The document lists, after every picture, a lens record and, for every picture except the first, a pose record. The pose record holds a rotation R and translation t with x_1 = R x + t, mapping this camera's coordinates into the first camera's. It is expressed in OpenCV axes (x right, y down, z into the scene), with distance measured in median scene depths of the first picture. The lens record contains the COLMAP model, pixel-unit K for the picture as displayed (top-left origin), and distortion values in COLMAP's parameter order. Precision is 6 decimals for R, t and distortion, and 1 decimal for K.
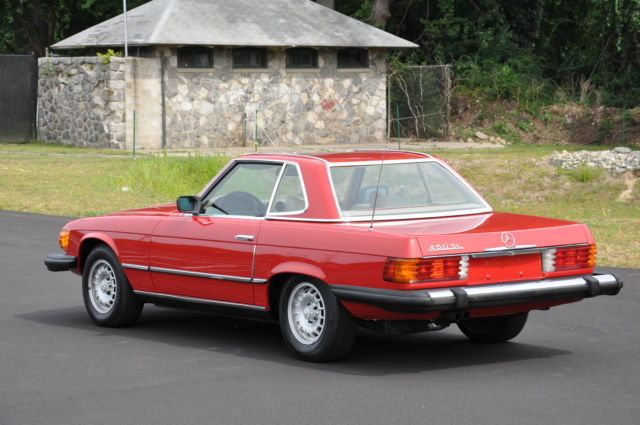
lens RADIAL K [[2703.6, 0, 320.0], [0, 2703.6, 212.5], [0, 0, 1]] dist [1.522948, 1.906583]
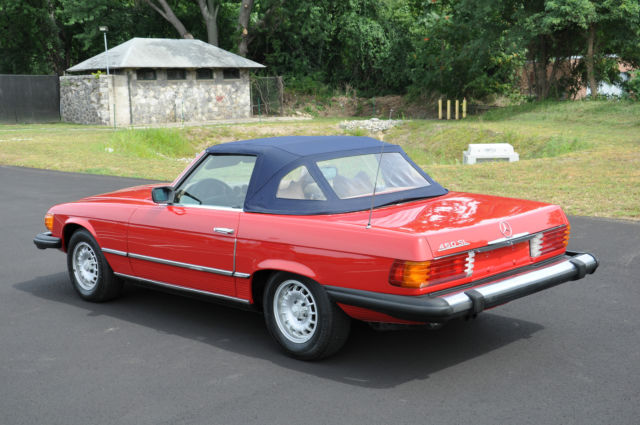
lens RADIAL K [[770.4, 0, 318.2], [0, 770.4, 220.0], [0, 0, 1]] dist [0.051260, 0.019022]
pose [[0.983630, -0.049221, 0.173350, -0.027021], [0.028975, 0.992657, 0.117441, -0.016972], [-0.177858, -0.110496, 0.977833, 0.455463]]
